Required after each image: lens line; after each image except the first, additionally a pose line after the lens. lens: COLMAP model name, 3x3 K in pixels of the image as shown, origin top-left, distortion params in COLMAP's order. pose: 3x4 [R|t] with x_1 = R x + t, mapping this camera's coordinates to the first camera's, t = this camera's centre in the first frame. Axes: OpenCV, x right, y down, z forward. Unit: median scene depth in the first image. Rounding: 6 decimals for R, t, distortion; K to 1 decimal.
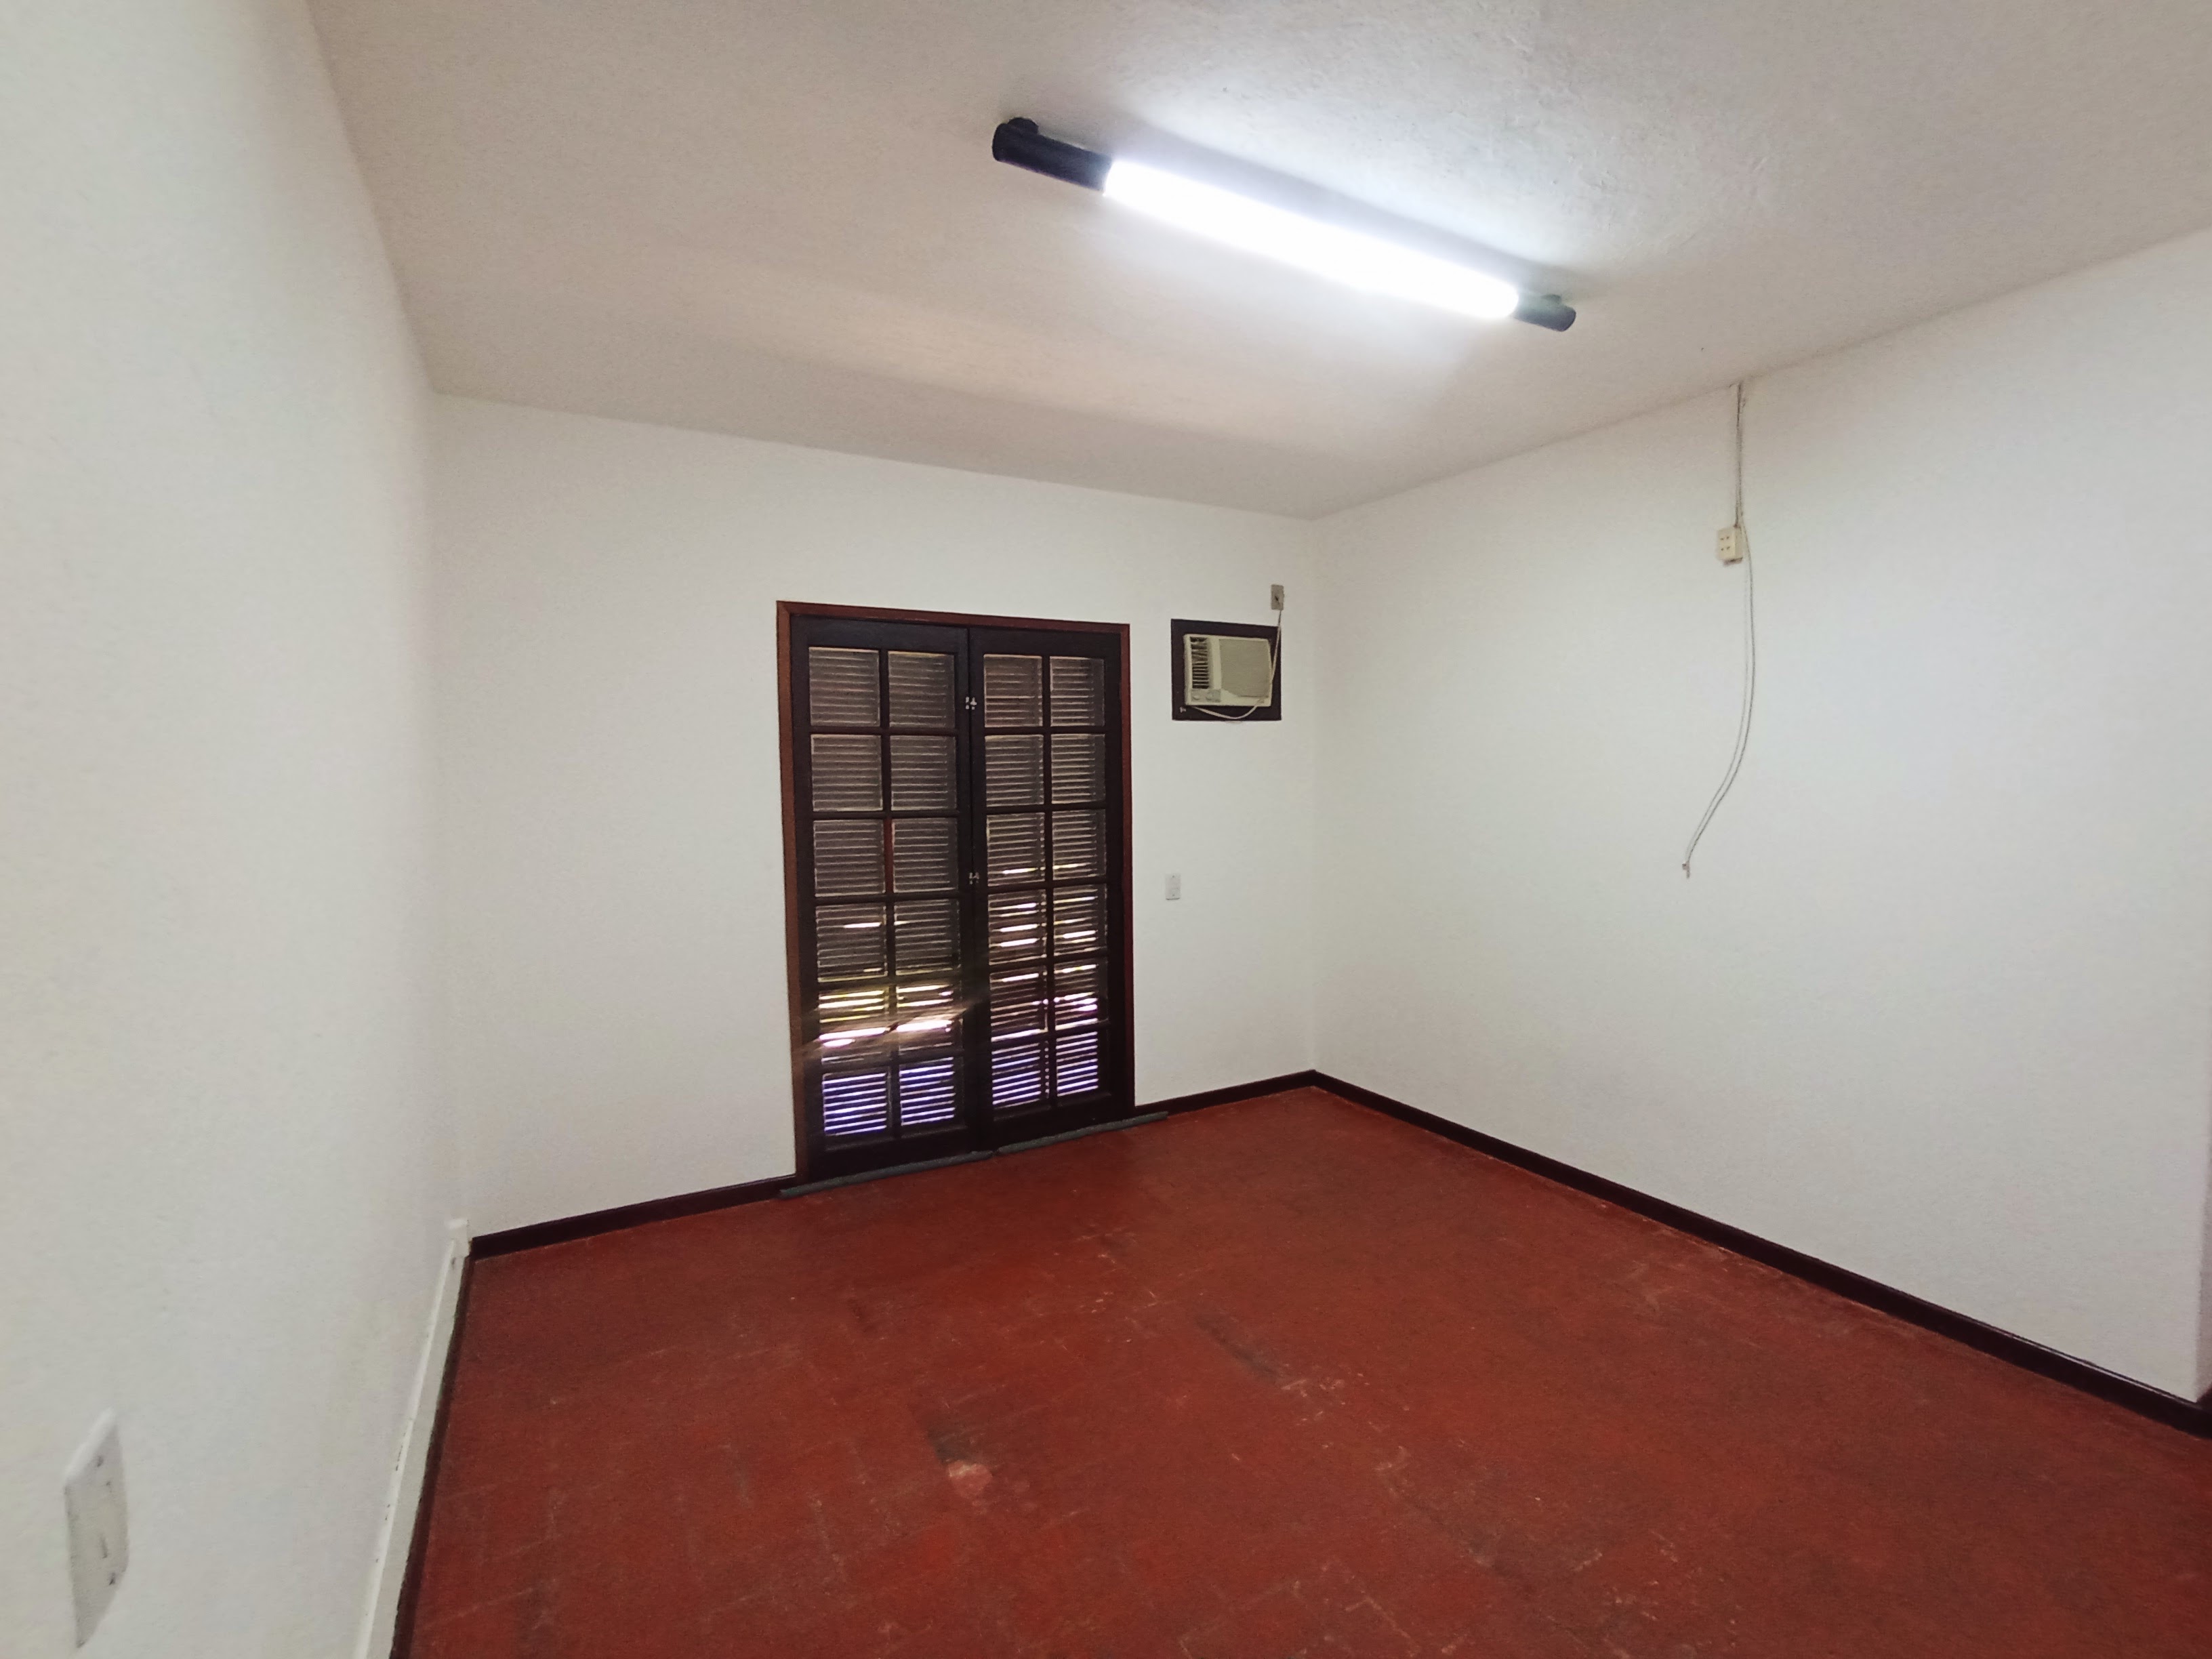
lens RADIAL K [[1011.8, 0, 1118.0], [0, 1011.8, 835.2], [0, 0, 1]] dist [-0.014580, 0.012722]
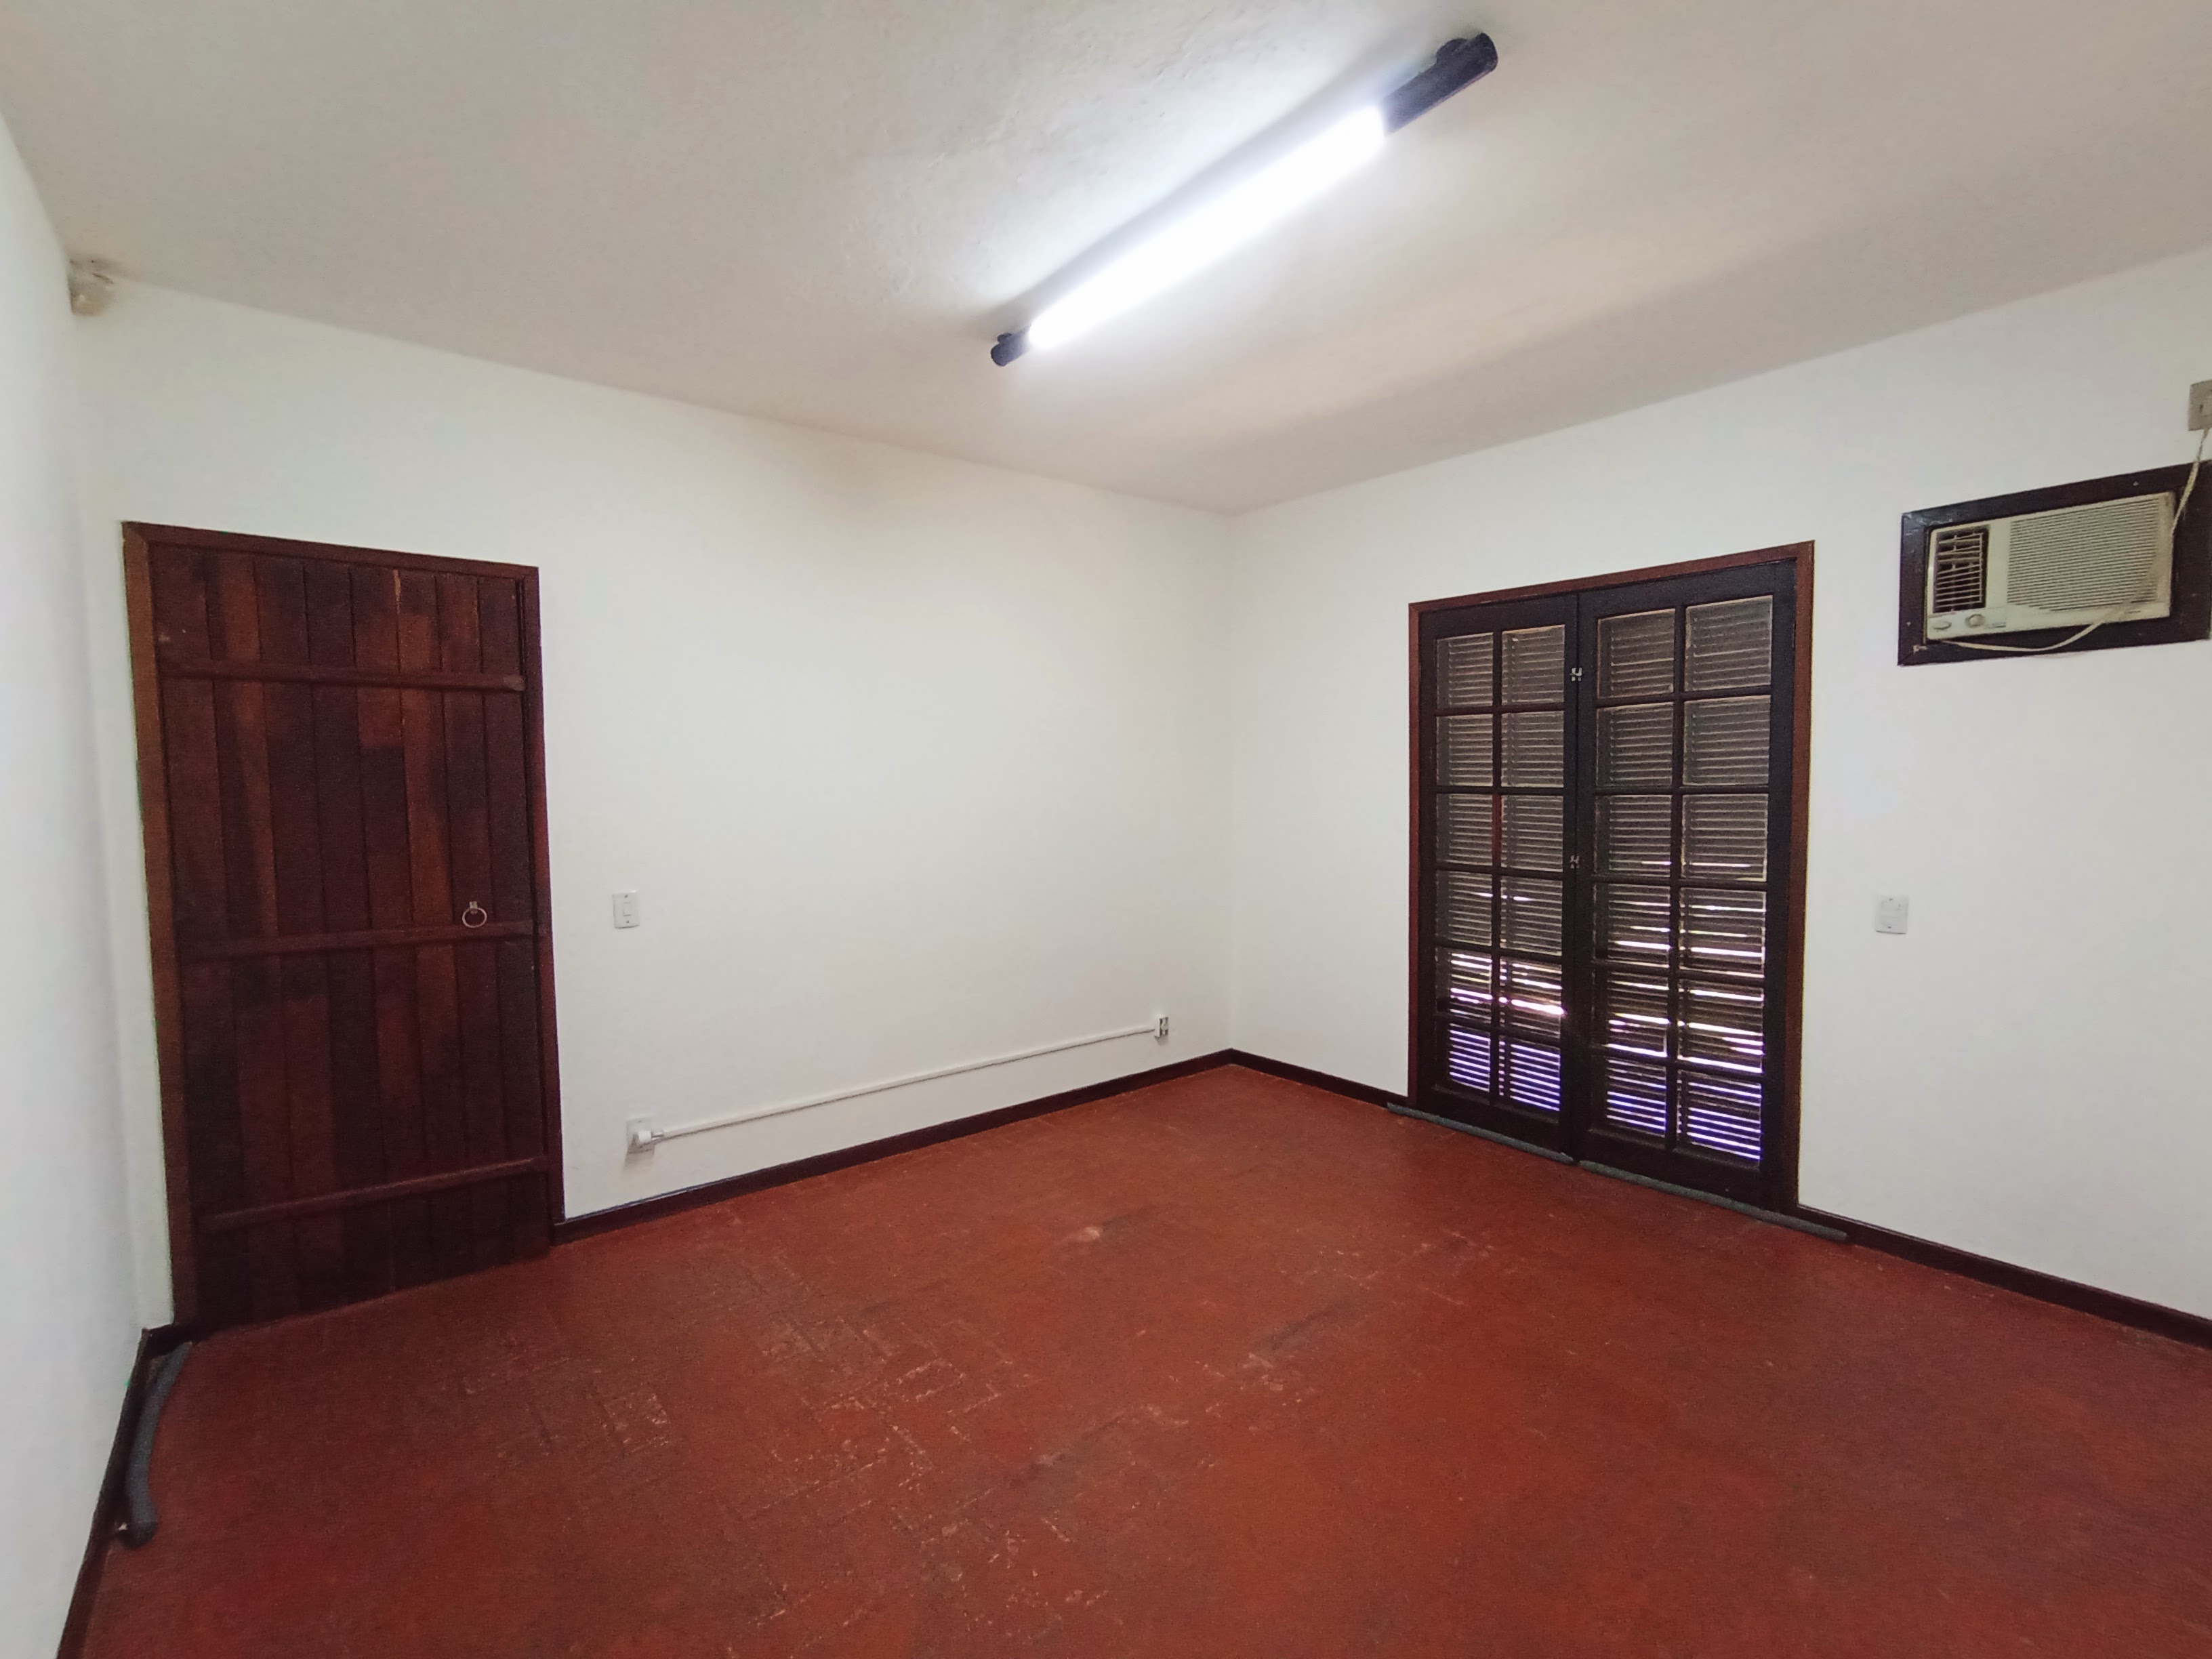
lens RADIAL K [[1011.8, 0, 1101.5], [0, 1011.8, 816.3], [0, 0, 1]] dist [-0.014580, 0.012722]
pose [[0.168660, 0.052118, -0.984295, 0.687228], [-0.048898, 0.997814, 0.044455, -0.019370], [0.984461, 0.040632, 0.170840, 0.403754]]
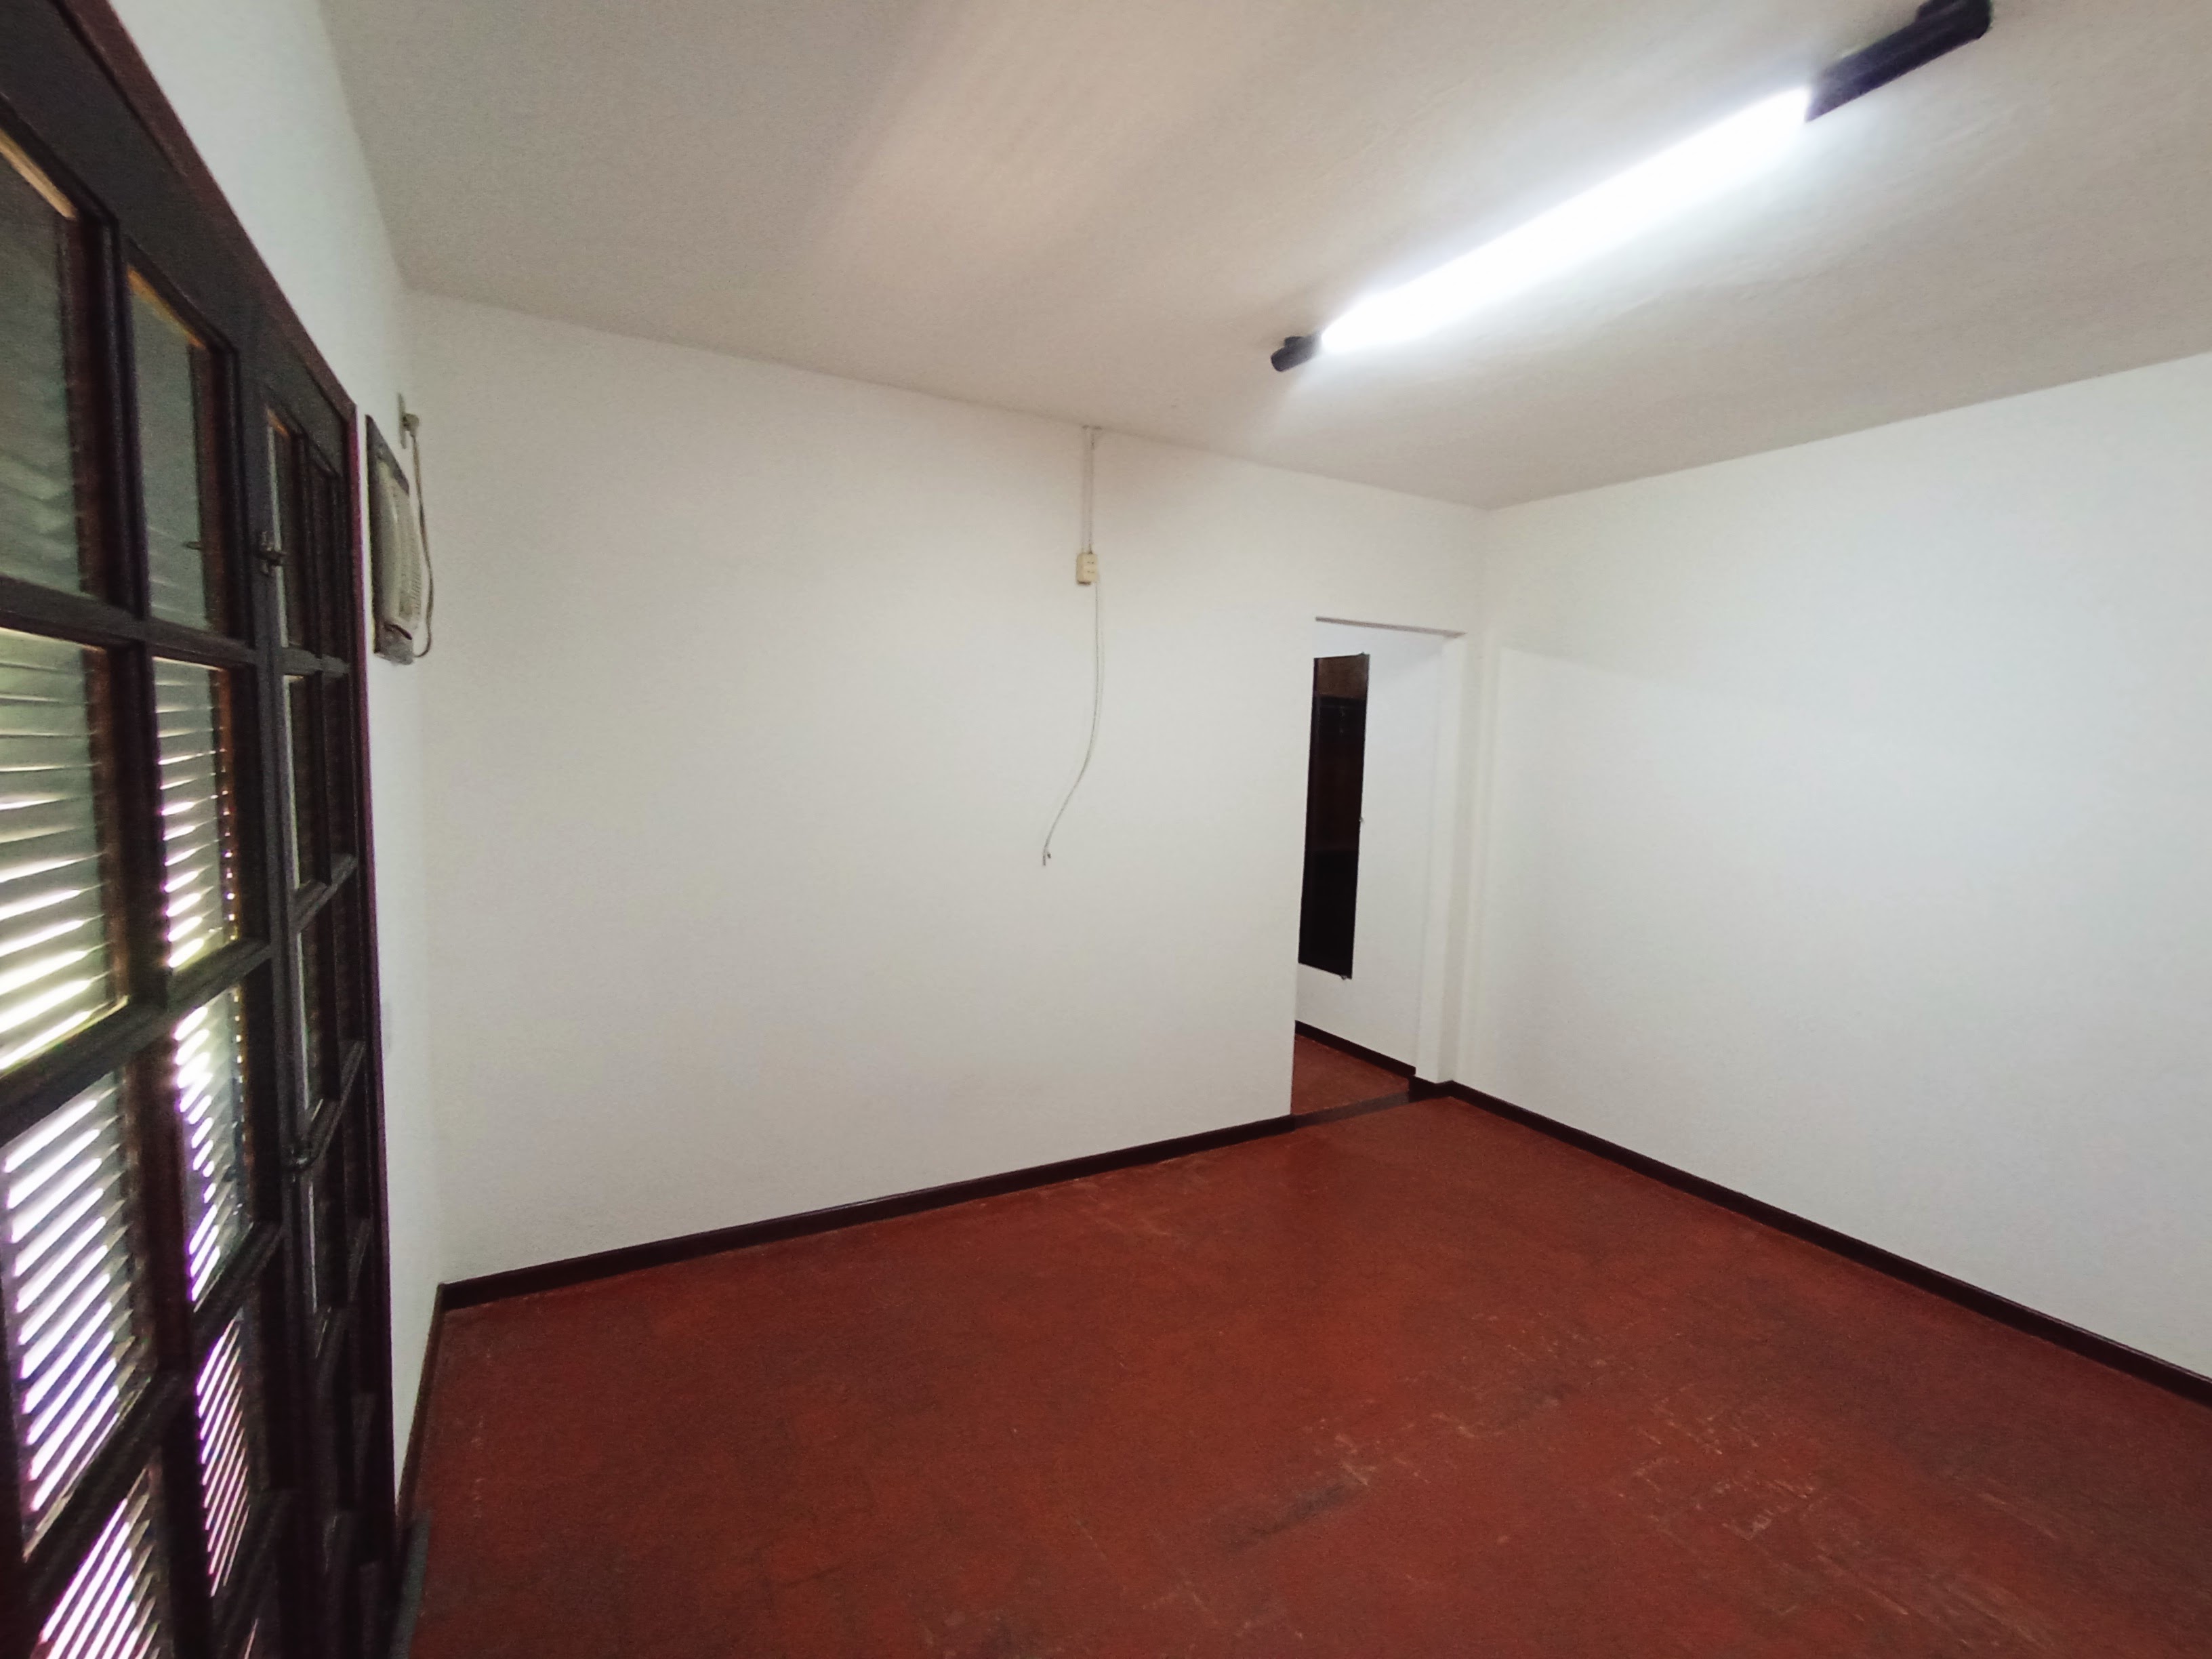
lens RADIAL K [[1011.8, 0, 1123.4], [0, 1011.8, 838.0], [0, 0, 1]] dist [-0.014580, 0.012722]
pose [[-0.023149, -0.083428, 0.996245, -0.414684], [0.021681, 0.996236, 0.083931, -0.062117], [-0.999497, 0.023542, -0.021253, 0.752172]]
